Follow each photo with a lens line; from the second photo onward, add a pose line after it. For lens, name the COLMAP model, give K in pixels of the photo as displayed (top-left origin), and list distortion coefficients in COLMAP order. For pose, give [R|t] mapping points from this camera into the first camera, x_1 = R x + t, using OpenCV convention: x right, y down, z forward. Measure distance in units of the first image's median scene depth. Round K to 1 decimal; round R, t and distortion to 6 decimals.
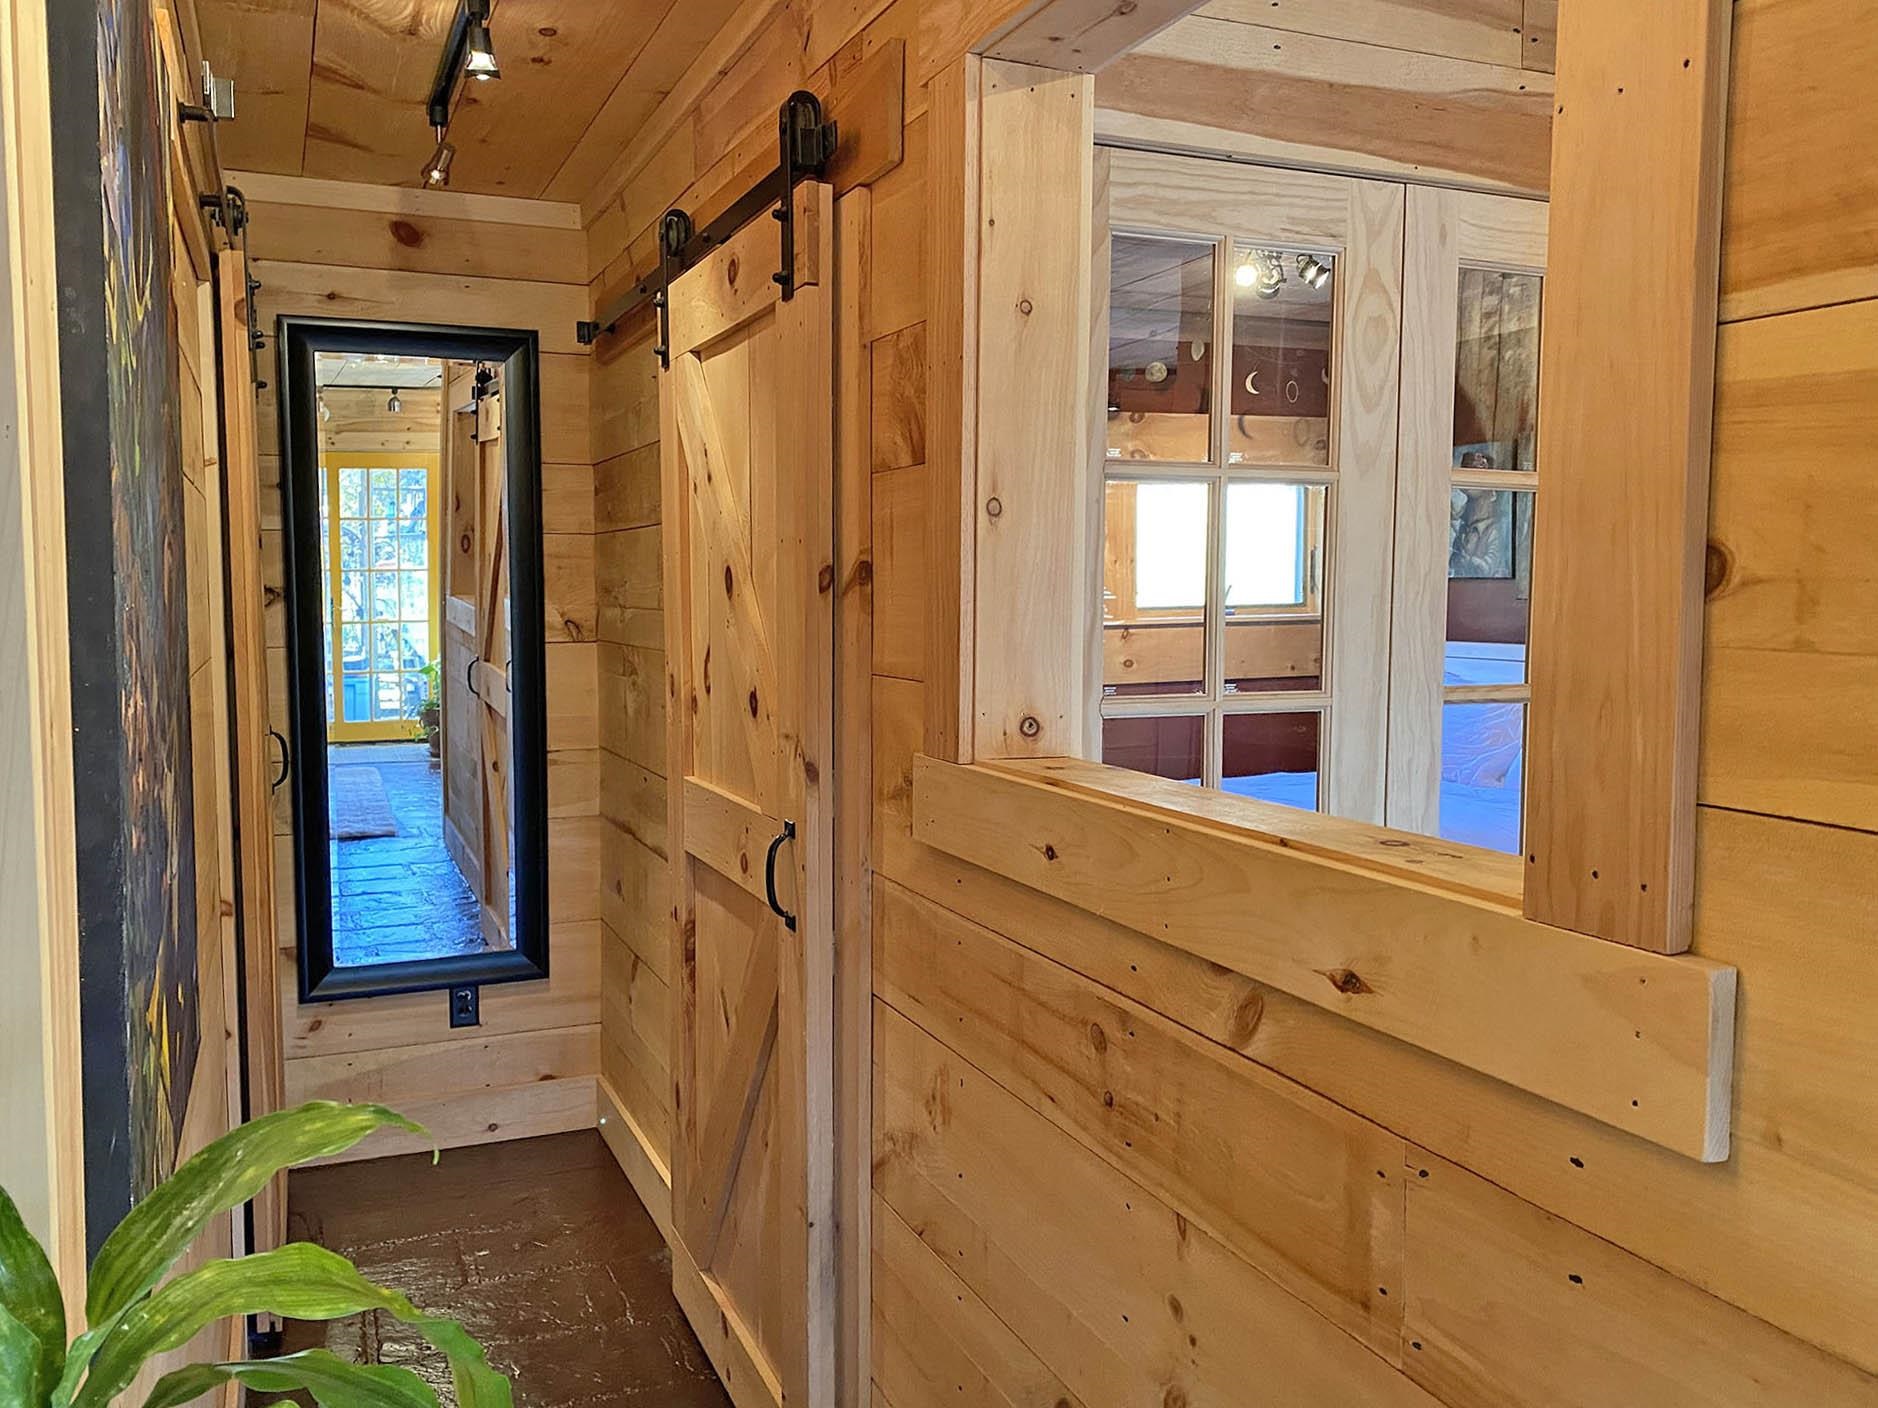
lens RADIAL K [[1421.4, 0, 939.7], [0, 1421.4, 699.4], [0, 0, 1]] dist [0.065228, -0.075416]
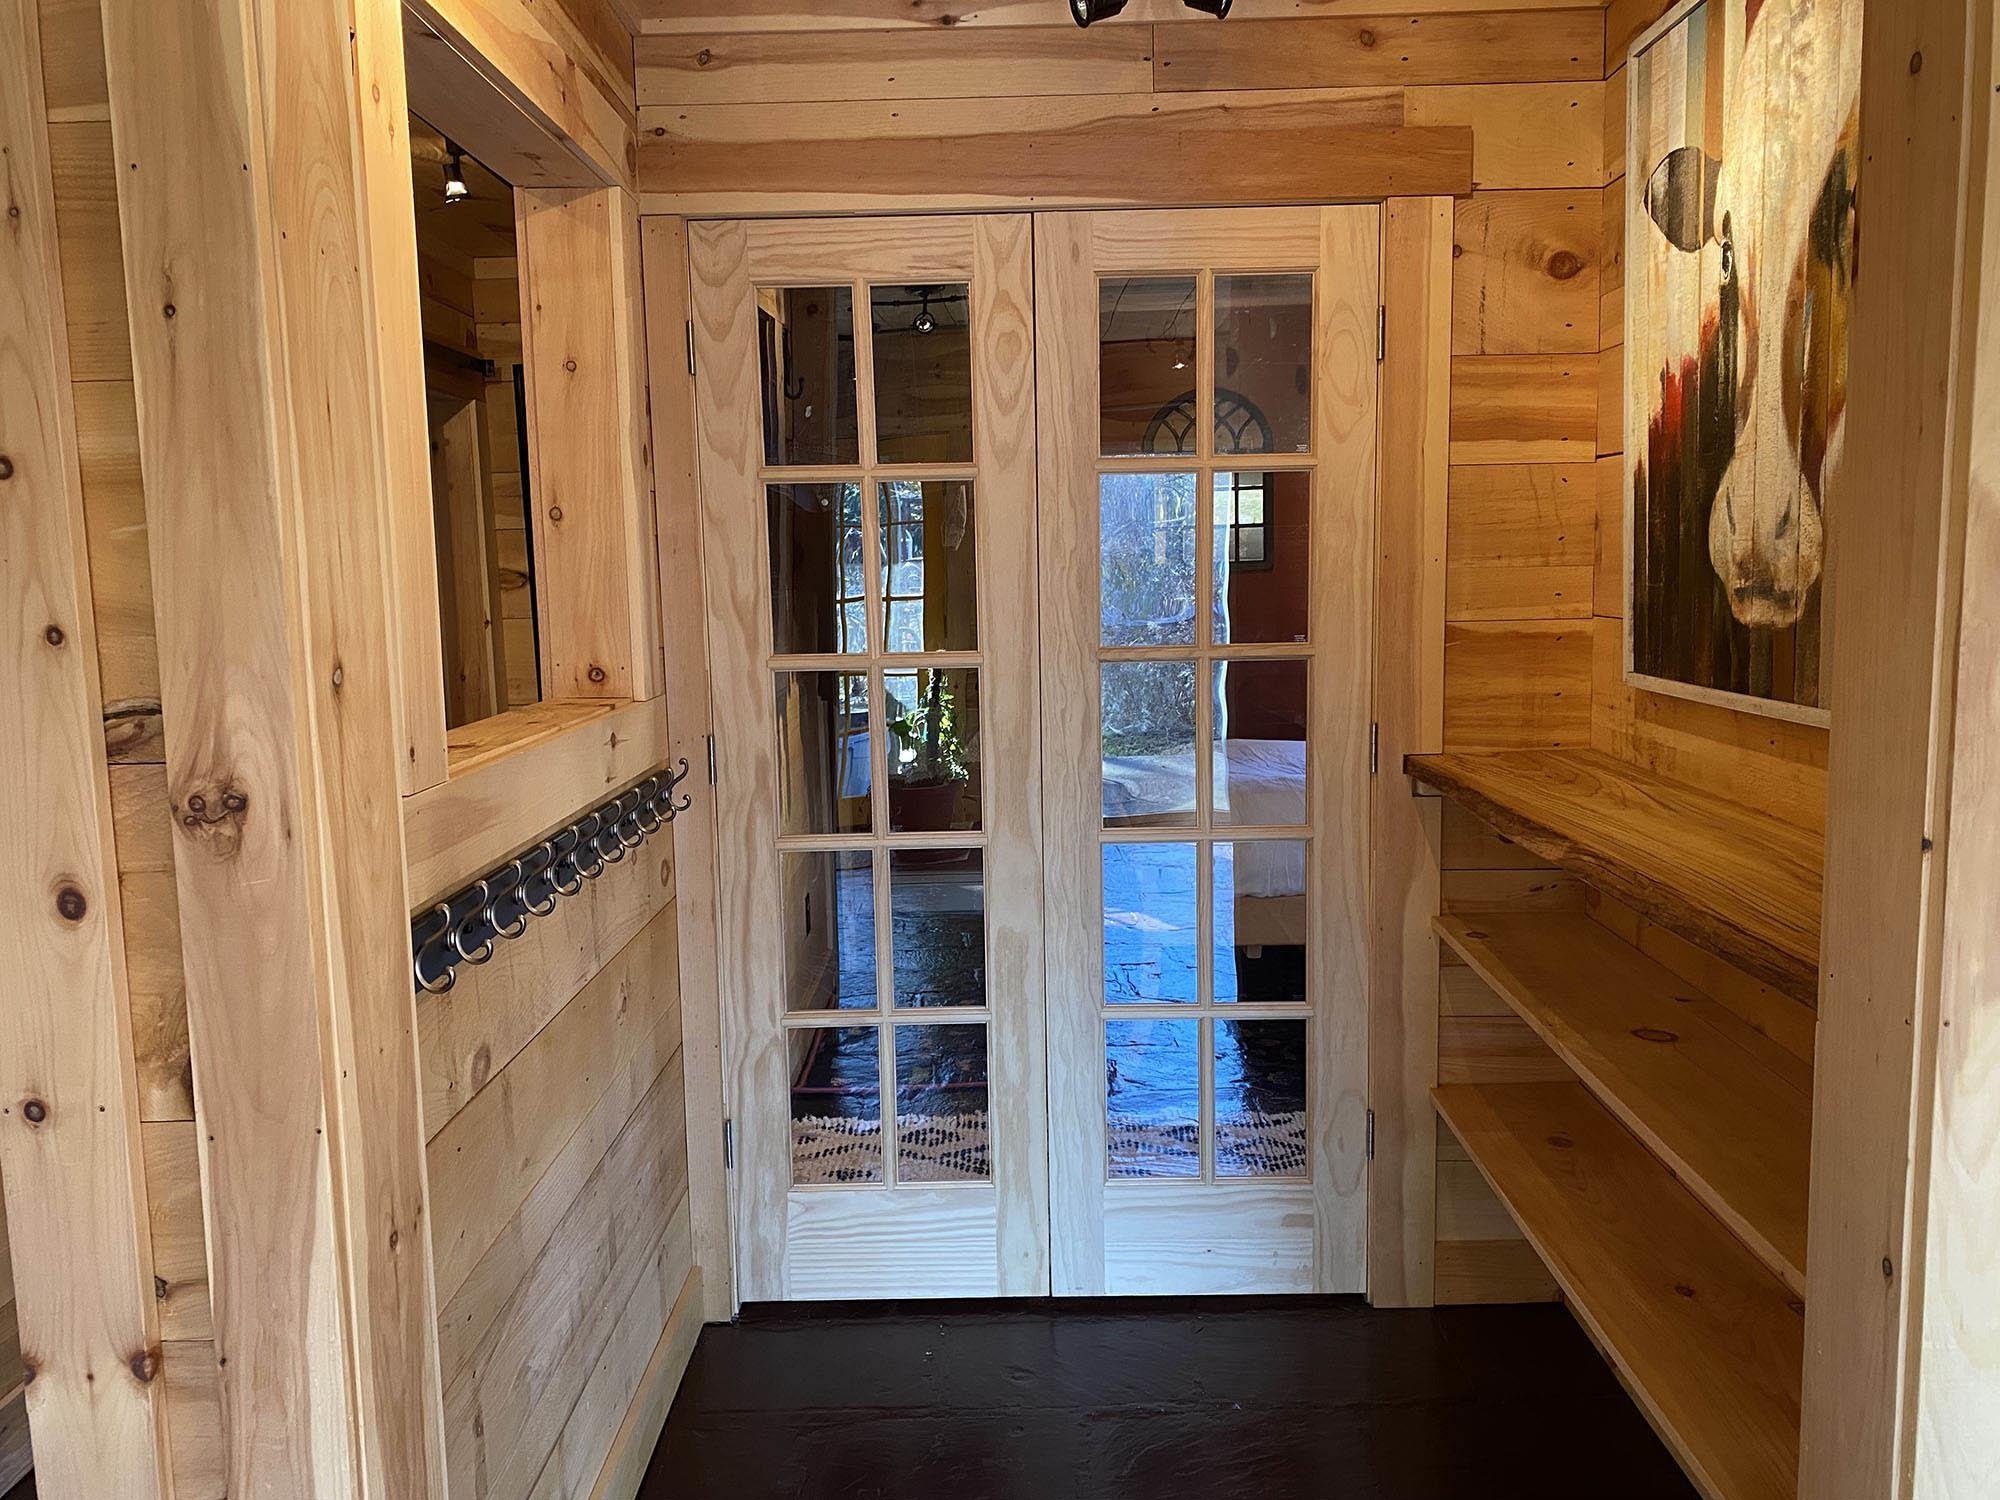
lens RADIAL K [[1513.7, 0, 1000.7], [0, 1513.7, 745.1], [0, 0, 1]] dist [0.065228, -0.075416]
pose [[0.917597, 0.026734, -0.396613, 0.801820], [-0.012262, 0.999165, 0.038980, 0.020230], [0.397323, -0.030905, 0.917158, -0.145219]]
